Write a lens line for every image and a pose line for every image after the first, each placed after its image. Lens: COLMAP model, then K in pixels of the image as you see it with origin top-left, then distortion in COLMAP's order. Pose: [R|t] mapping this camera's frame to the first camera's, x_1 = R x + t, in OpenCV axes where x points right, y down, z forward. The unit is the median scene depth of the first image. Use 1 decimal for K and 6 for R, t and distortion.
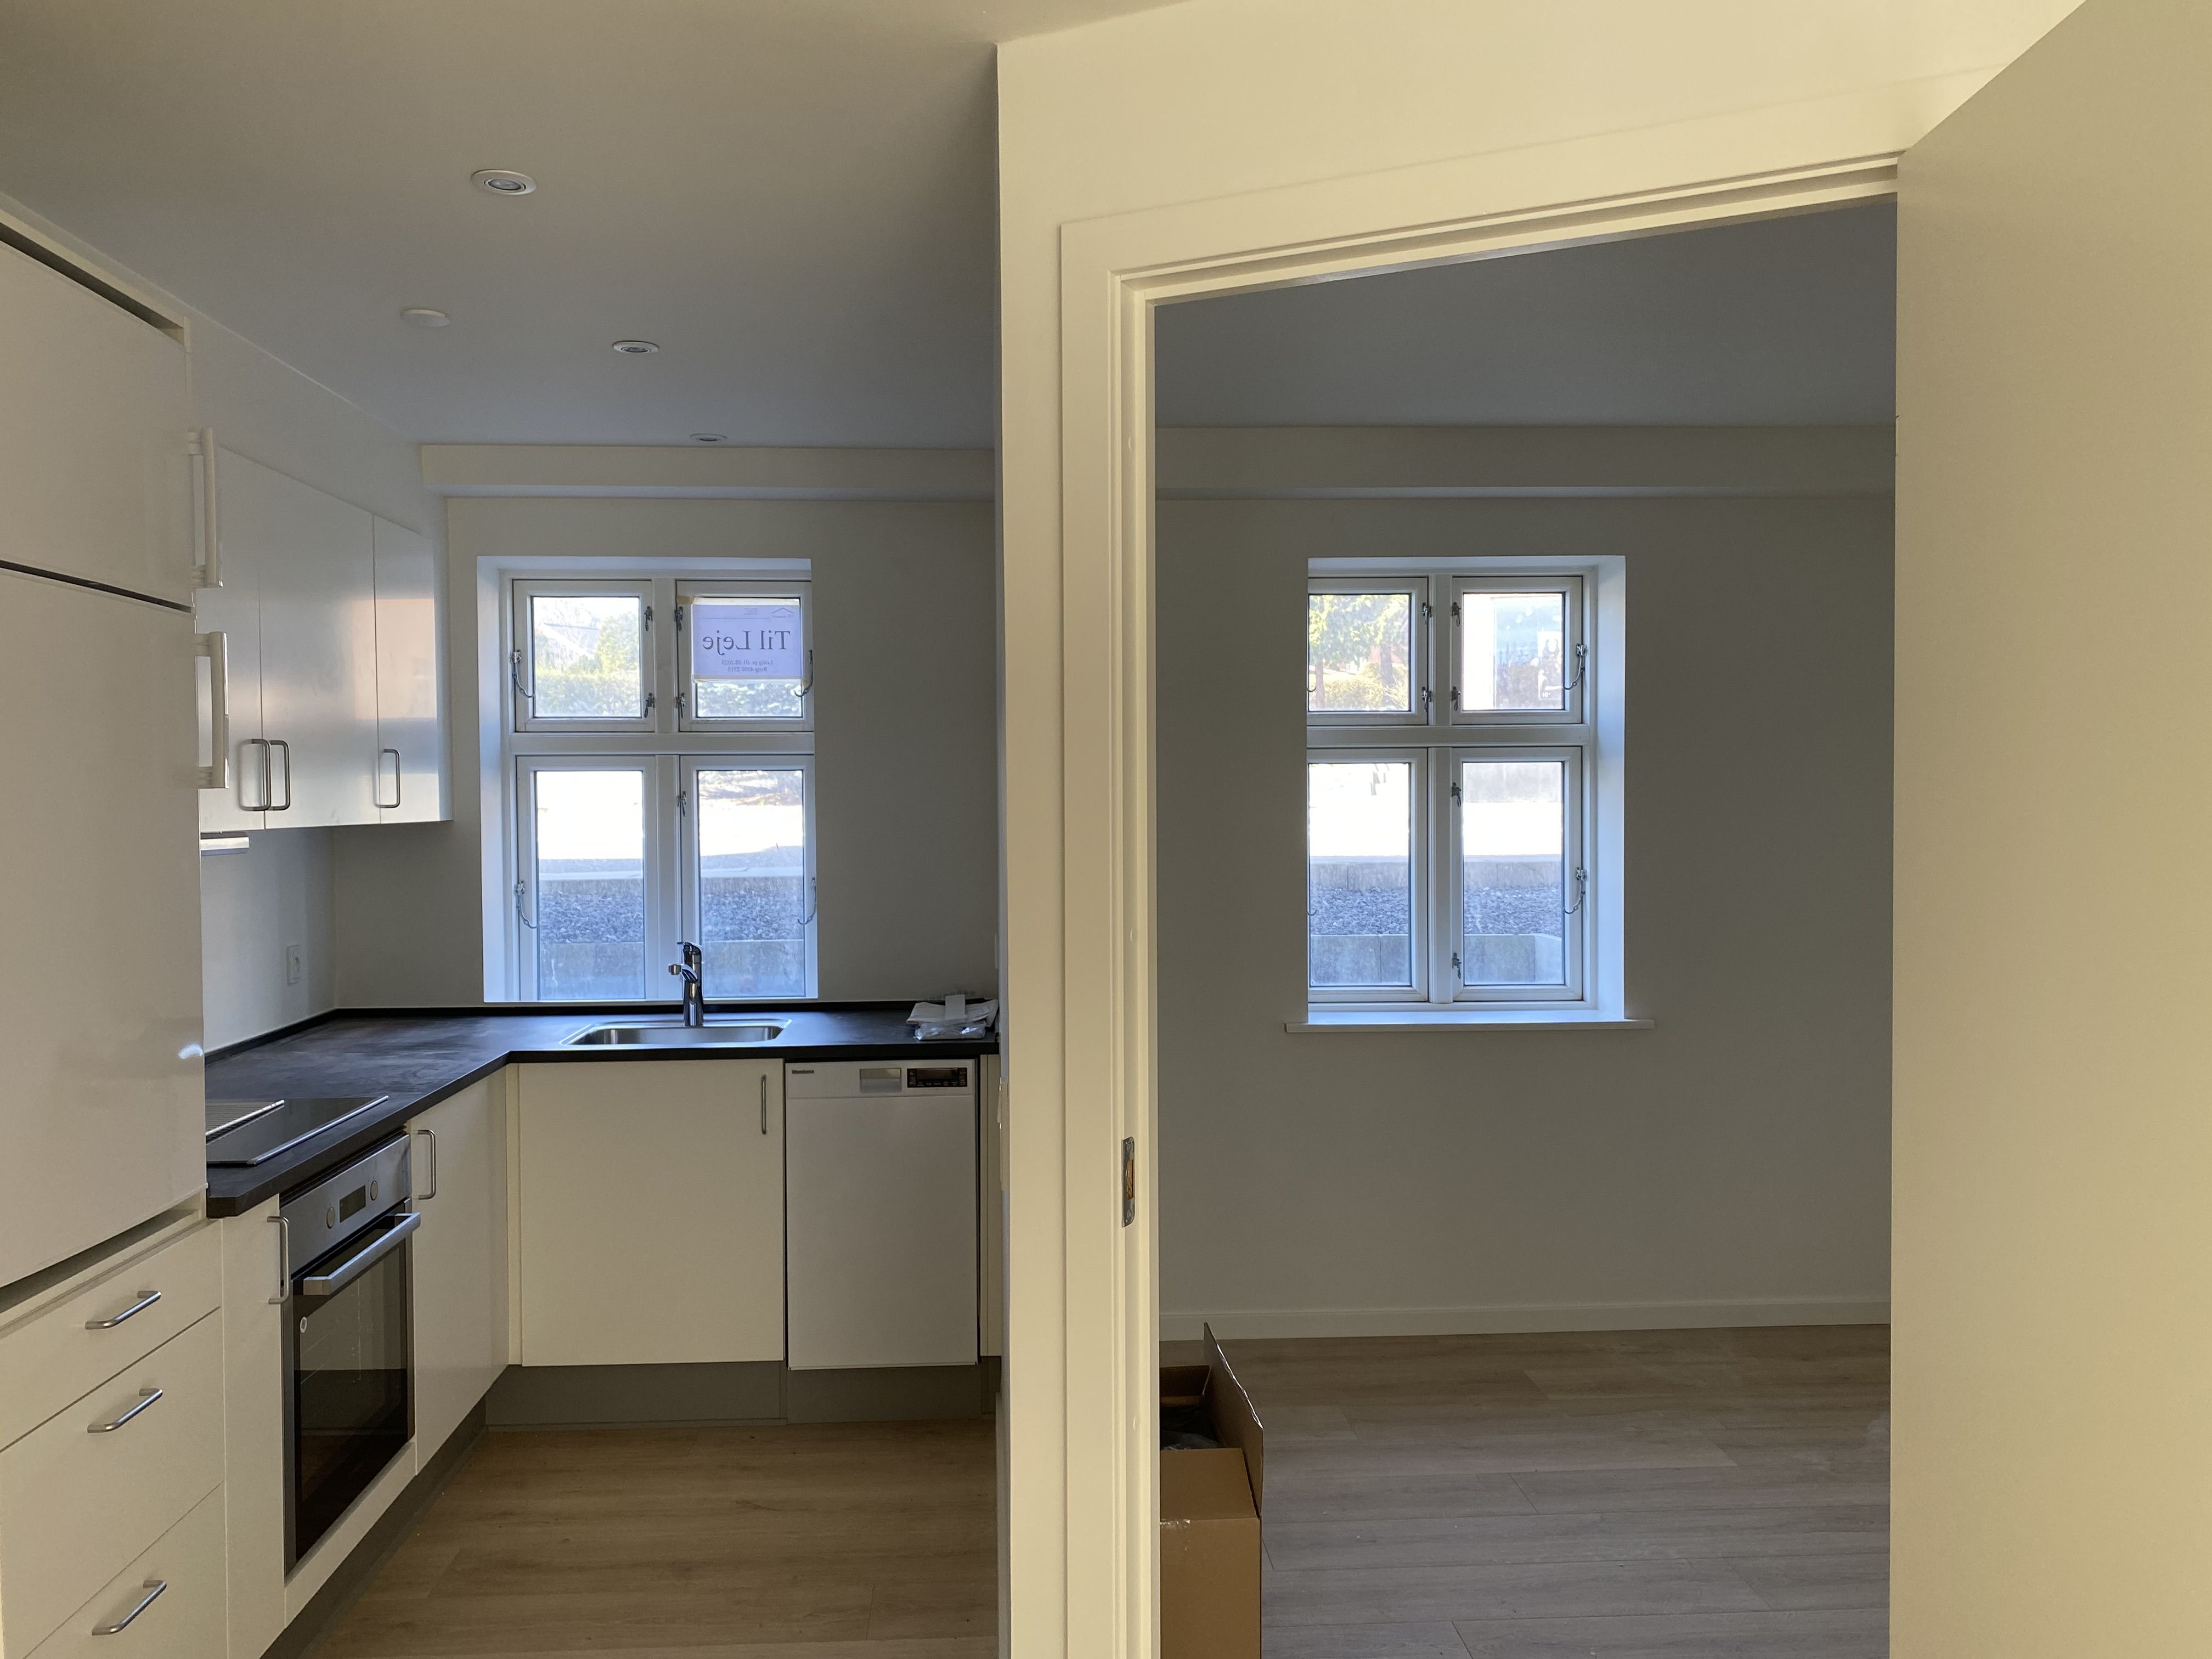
lens RADIAL K [[1664.3, 0, 1102.6], [0, 1664.3, 807.2], [0, 0, 1]] dist [-0.000192, -0.041378]
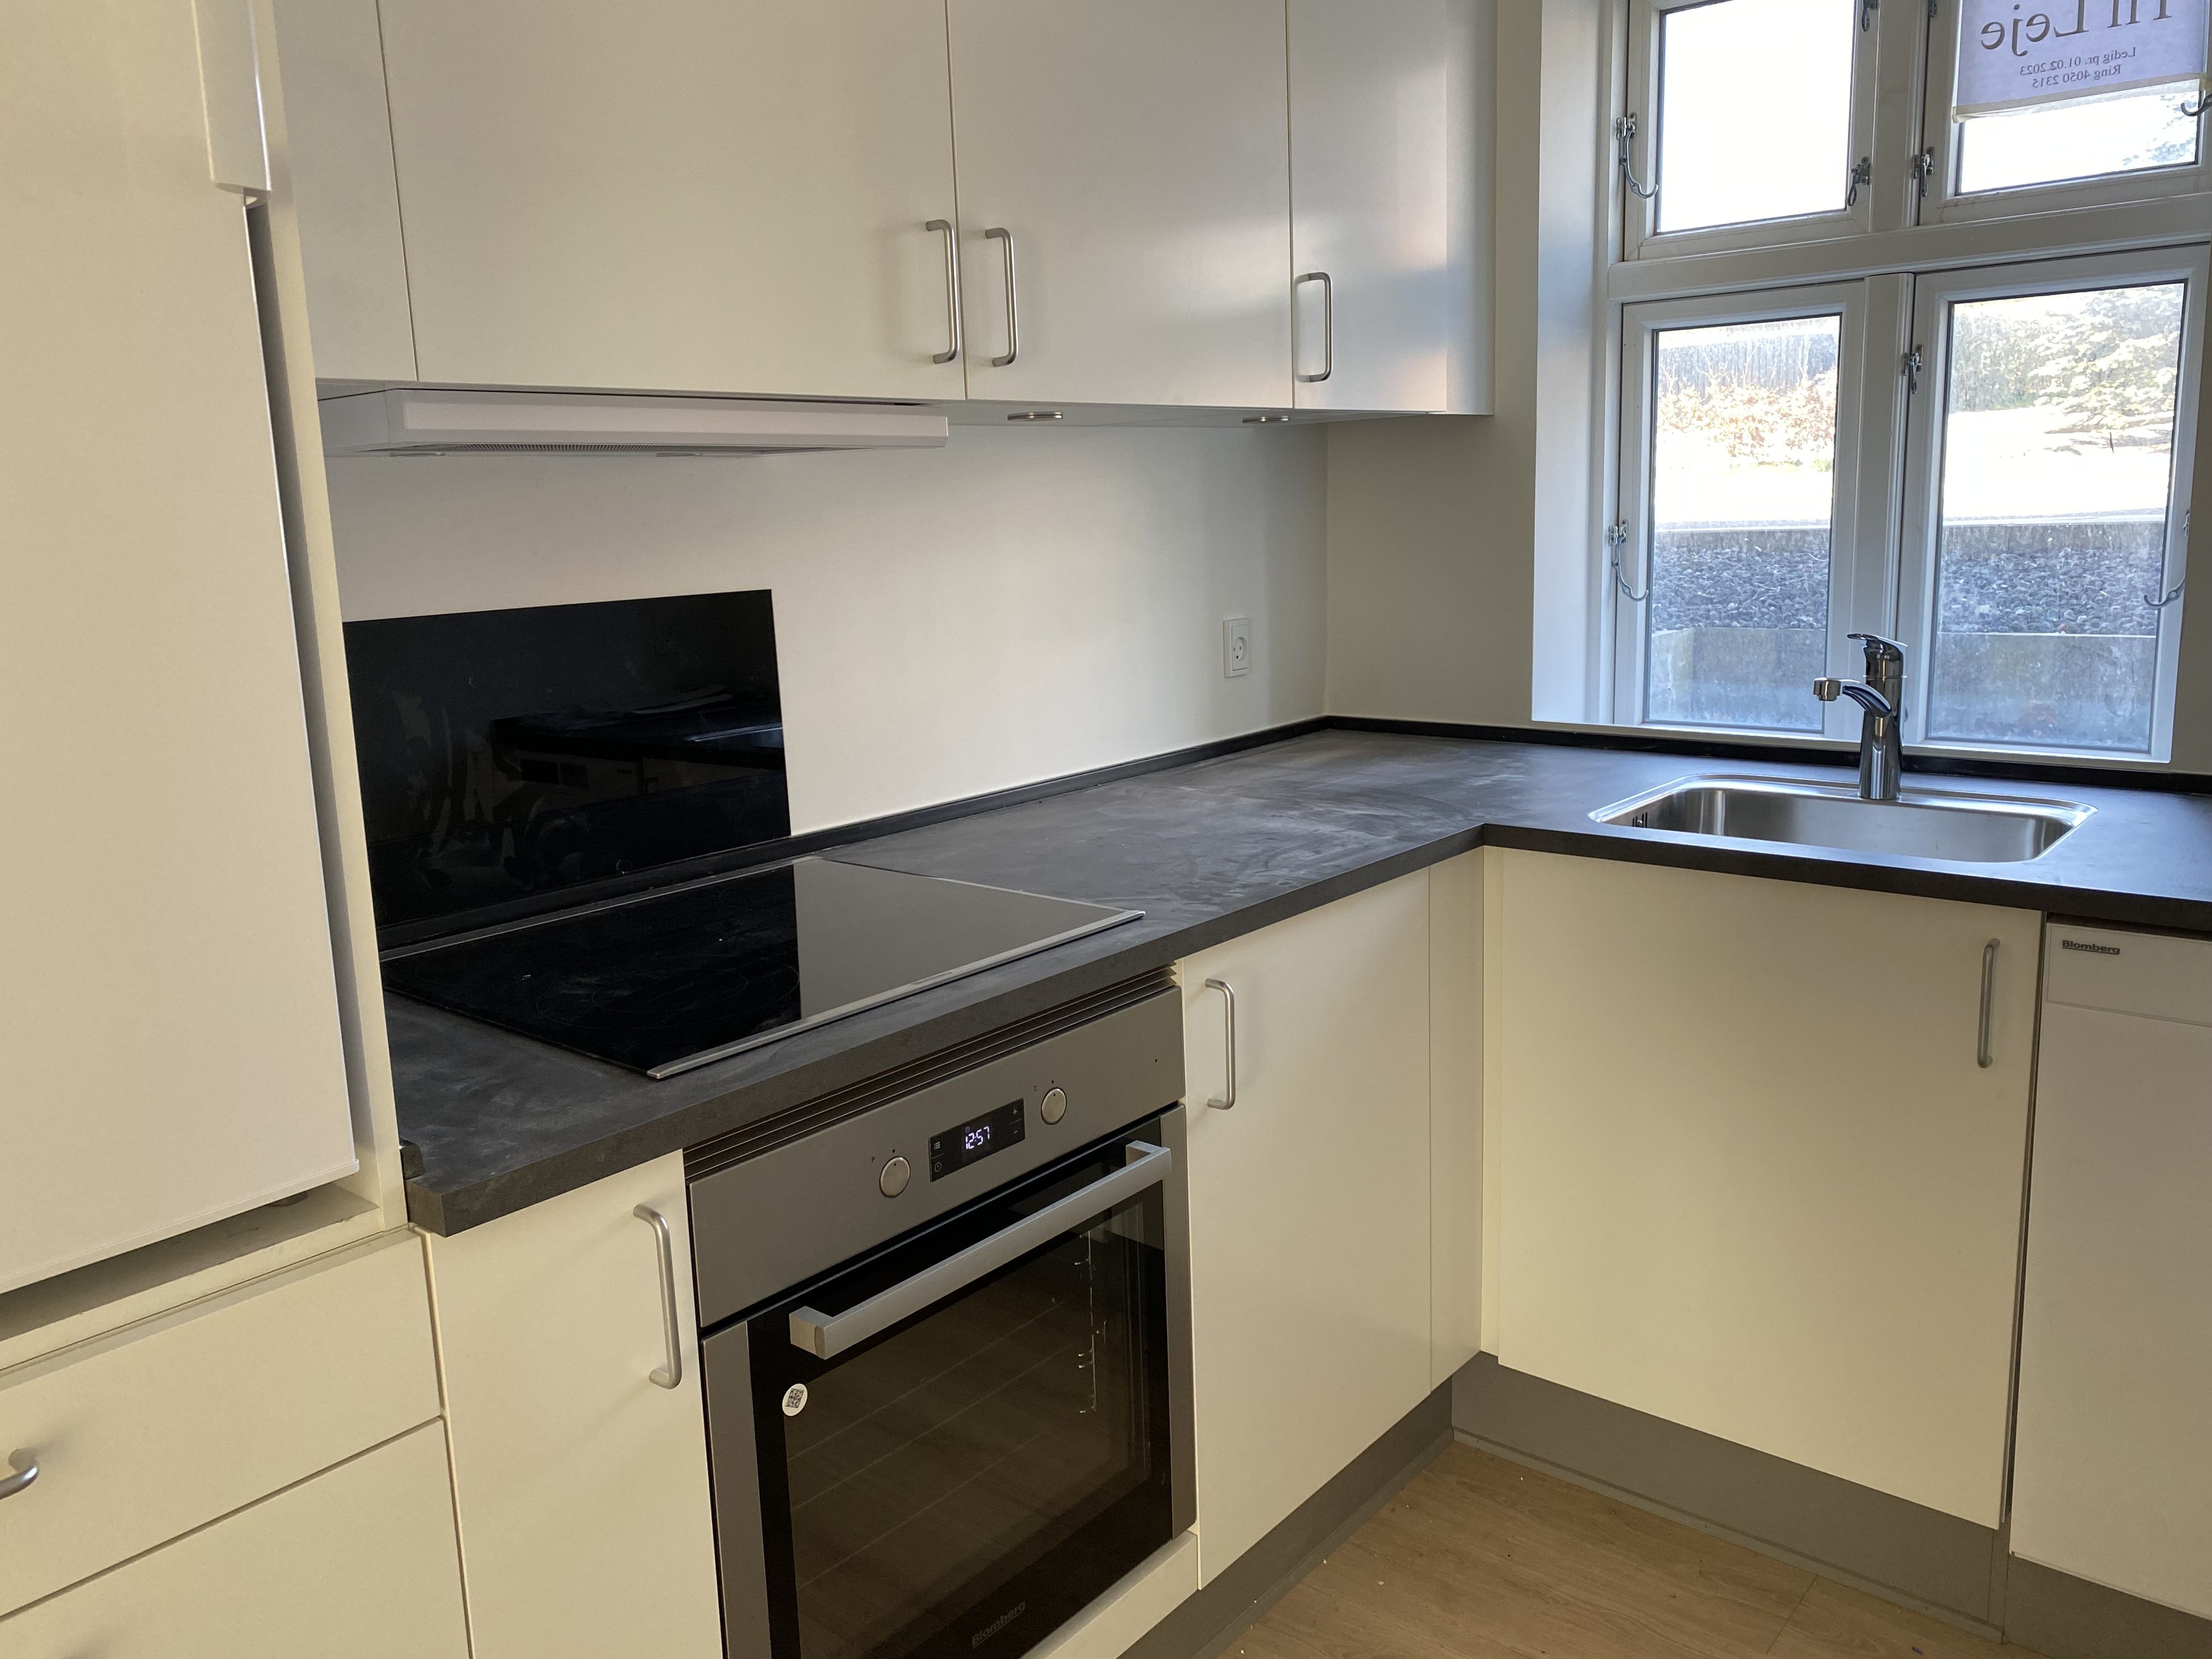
lens RADIAL K [[1686.9, 0, 1098.7], [0, 1686.9, 820.2], [0, 0, 1]] dist [0.036721, -0.039557]
pose [[0.722631, 0.113435, -0.681863, -0.062856], [0.023884, 0.981756, 0.188638, 0.034110], [0.690821, -0.152601, 0.706738, 0.470210]]
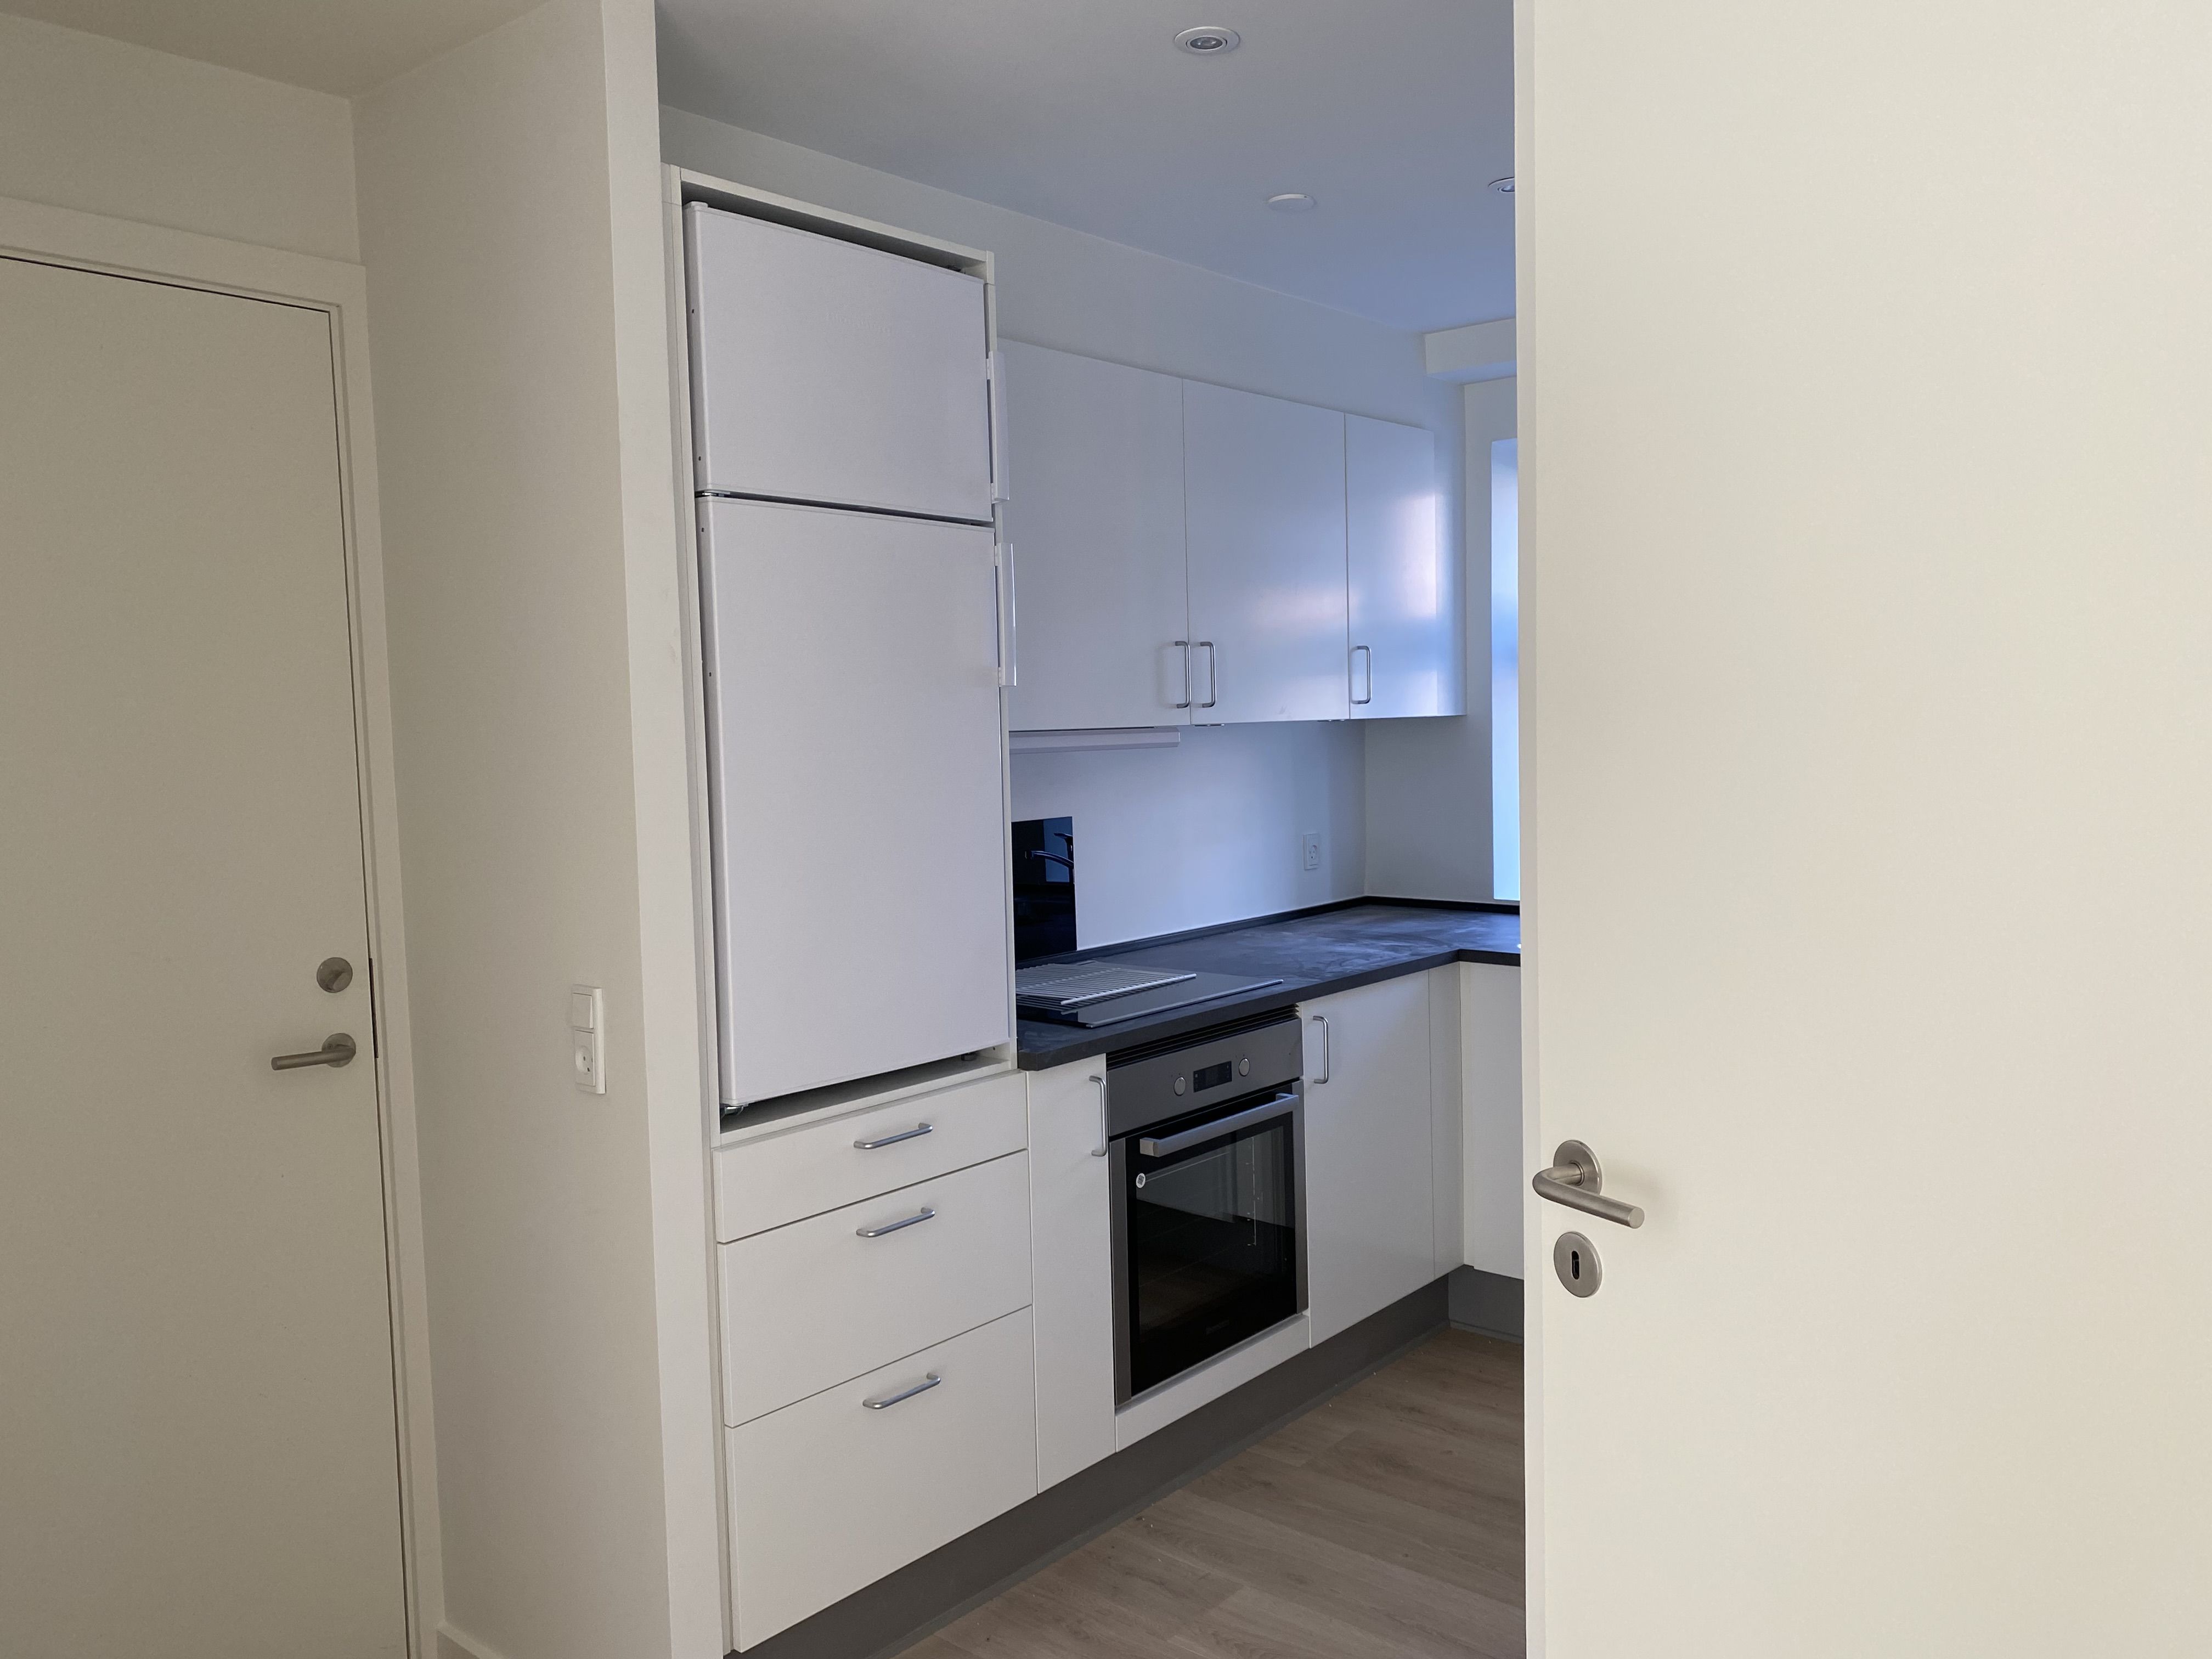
lens RADIAL K [[1686.9, 0, 1098.7], [0, 1686.9, 820.2], [0, 0, 1]] dist [0.036721, -0.039557]
pose [[0.713540, 0.033124, -0.699831, 0.169410], [0.015464, 0.997894, 0.062998, 0.004077], [0.700444, -0.055774, 0.711525, 0.131187]]
